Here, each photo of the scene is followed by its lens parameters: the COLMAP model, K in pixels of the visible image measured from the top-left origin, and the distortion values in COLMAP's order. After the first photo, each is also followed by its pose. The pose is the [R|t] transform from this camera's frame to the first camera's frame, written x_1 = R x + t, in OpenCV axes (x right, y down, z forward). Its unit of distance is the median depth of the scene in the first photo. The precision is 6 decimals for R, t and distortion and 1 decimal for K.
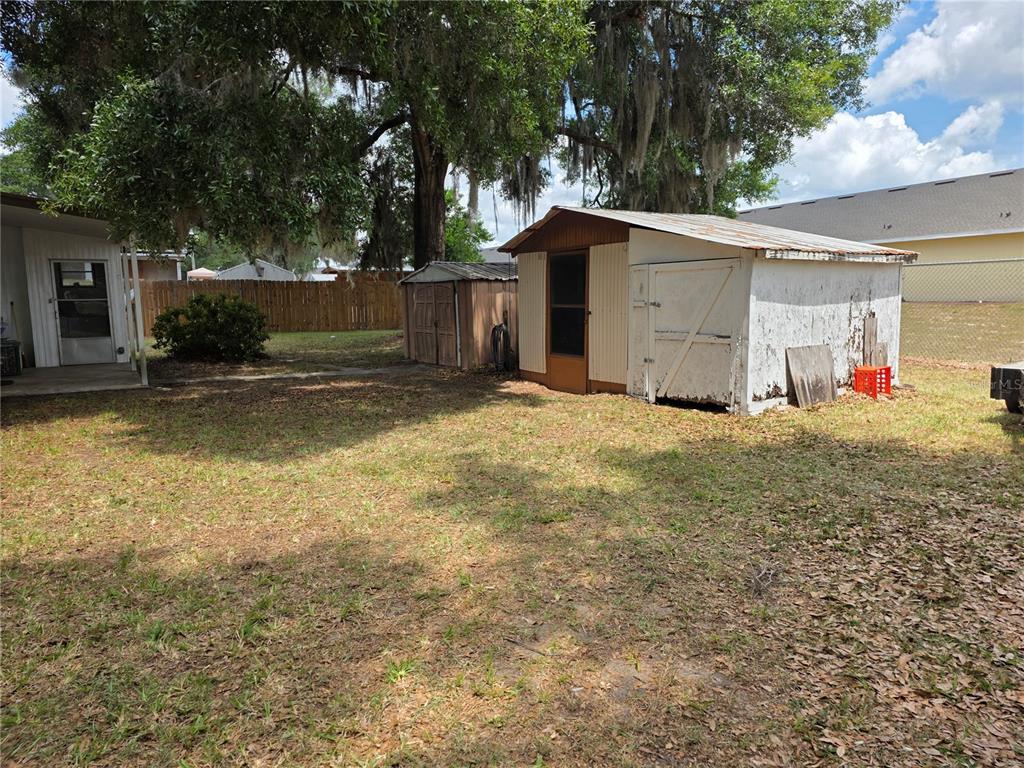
lens RADIAL K [[683.5, 0, 531.4], [0, 683.5, 380.5], [0, 0, 1]] dist [0.082101, -0.064439]
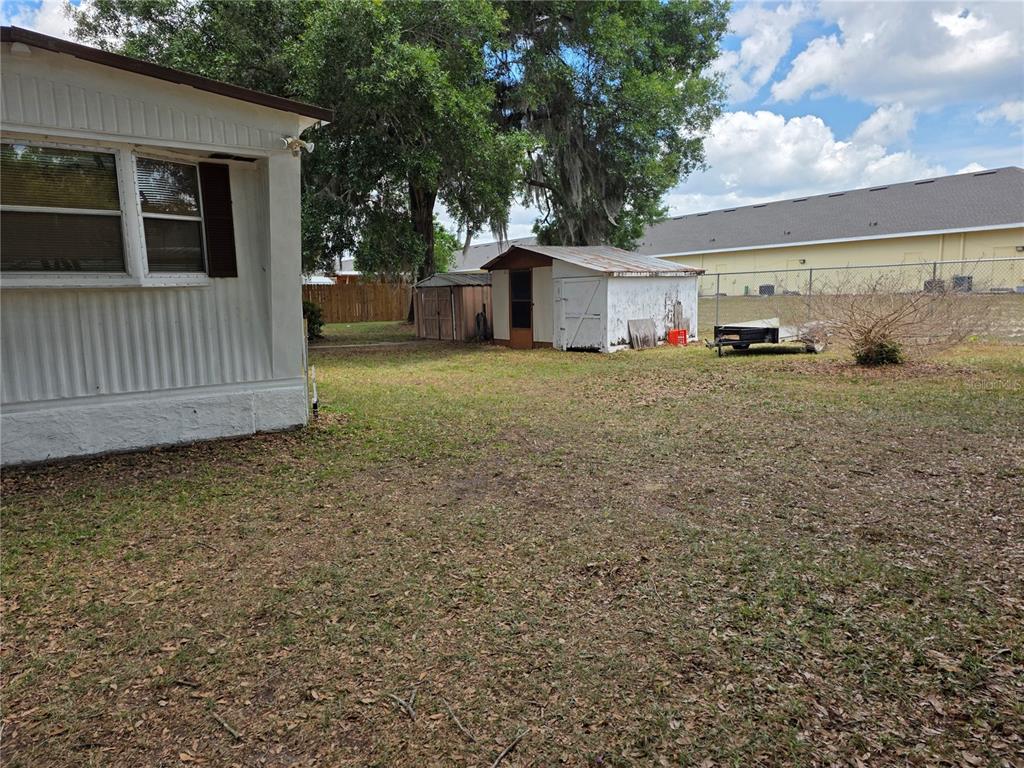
lens RADIAL K [[683.5, 0, 510.8], [0, 683.5, 388.8], [0, 0, 1]] dist [0.082101, -0.064439]
pose [[0.999604, -0.014488, 0.024131, -0.022631], [0.014066, 0.999747, 0.017562, 0.102393], [-0.024380, -0.017216, 0.999555, -0.899530]]
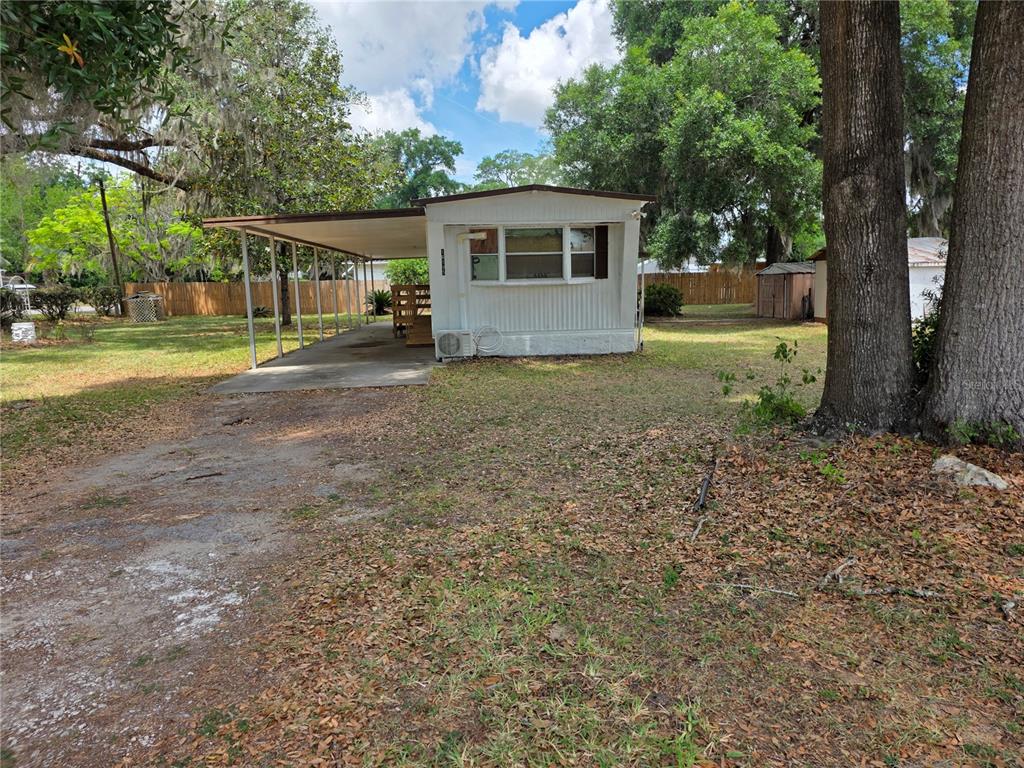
lens RADIAL K [[683.5, 0, 518.1], [0, 683.5, 387.1], [0, 0, 1]] dist [0.082101, -0.064439]
pose [[0.868994, 0.062501, -0.490860, 0.321276], [-0.045010, 0.997863, 0.047374, 0.176661], [0.492771, -0.019074, 0.869950, -1.637536]]
